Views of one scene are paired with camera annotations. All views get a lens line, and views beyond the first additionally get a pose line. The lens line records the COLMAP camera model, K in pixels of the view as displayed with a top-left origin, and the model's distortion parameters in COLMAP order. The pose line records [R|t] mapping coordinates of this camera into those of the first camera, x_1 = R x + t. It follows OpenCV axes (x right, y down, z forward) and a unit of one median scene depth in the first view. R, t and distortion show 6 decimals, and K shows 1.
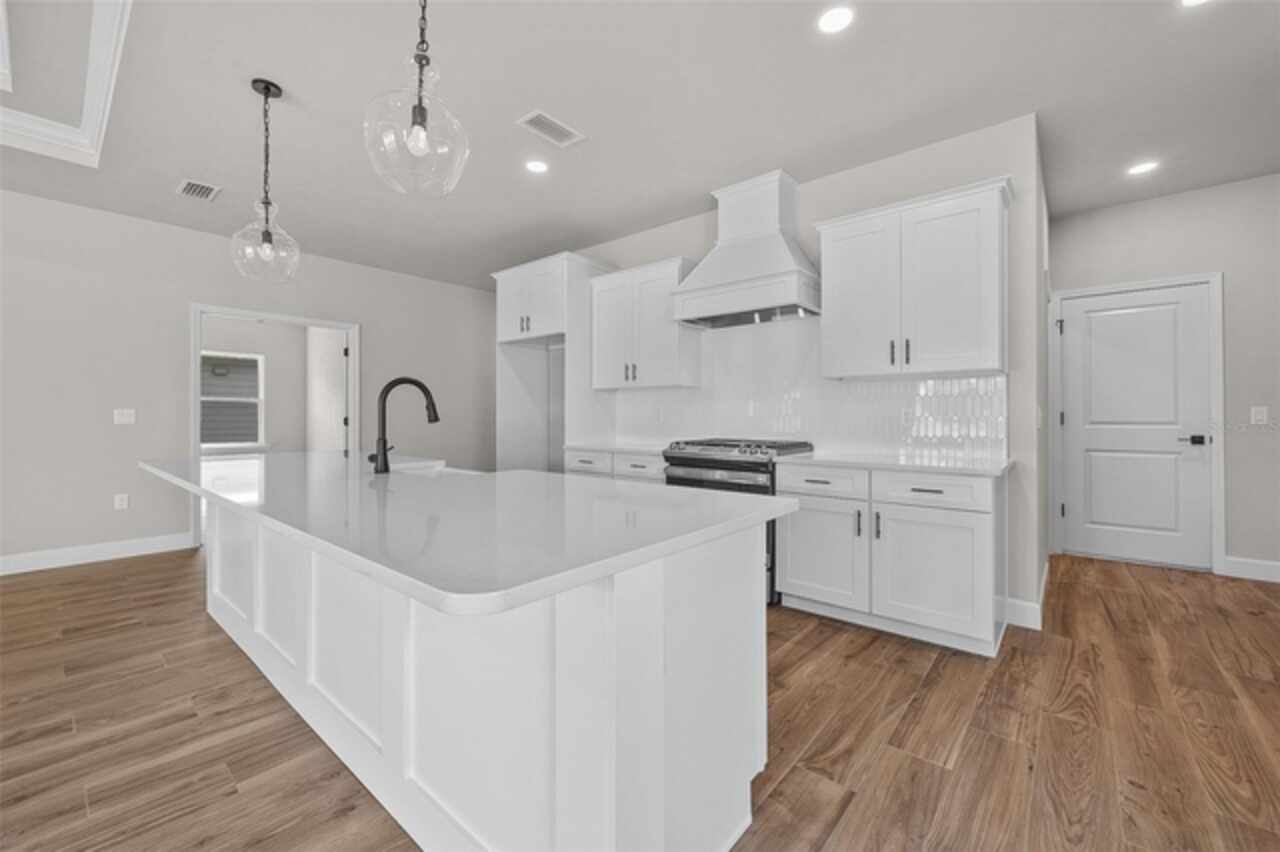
lens RADIAL K [[509.2, 0, 648.8], [0, 509.2, 419.9], [0, 0, 1]] dist [-0.003161, 0.000178]
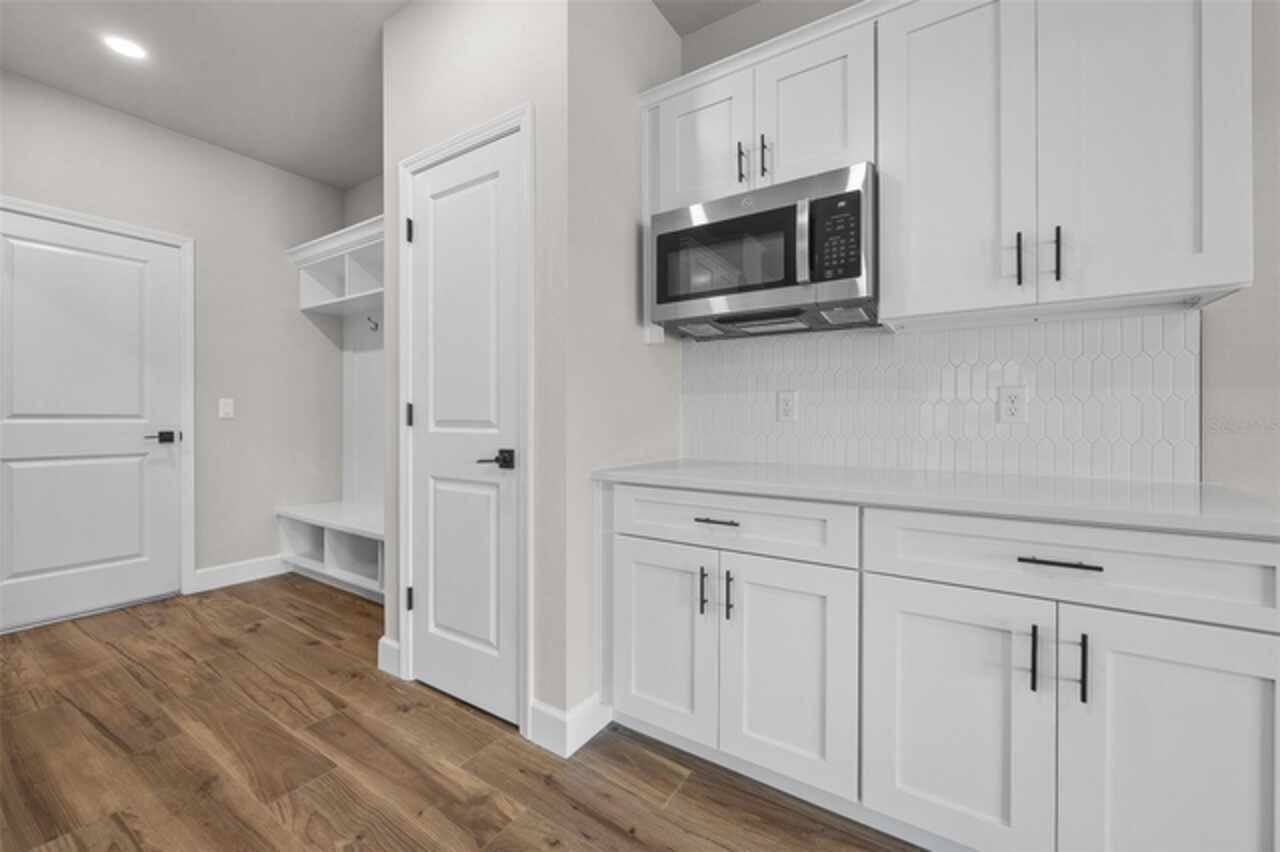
lens RADIAL K [[509.2, 0, 636.0], [0, 509.2, 419.7], [0, 0, 1]] dist [-0.003161, 0.000178]
pose [[-0.119065, -0.000801, 0.992886, 0.229467], [-0.003309, 0.999994, 0.000410, 0.011300], [-0.992881, -0.003236, -0.119067, 0.439979]]
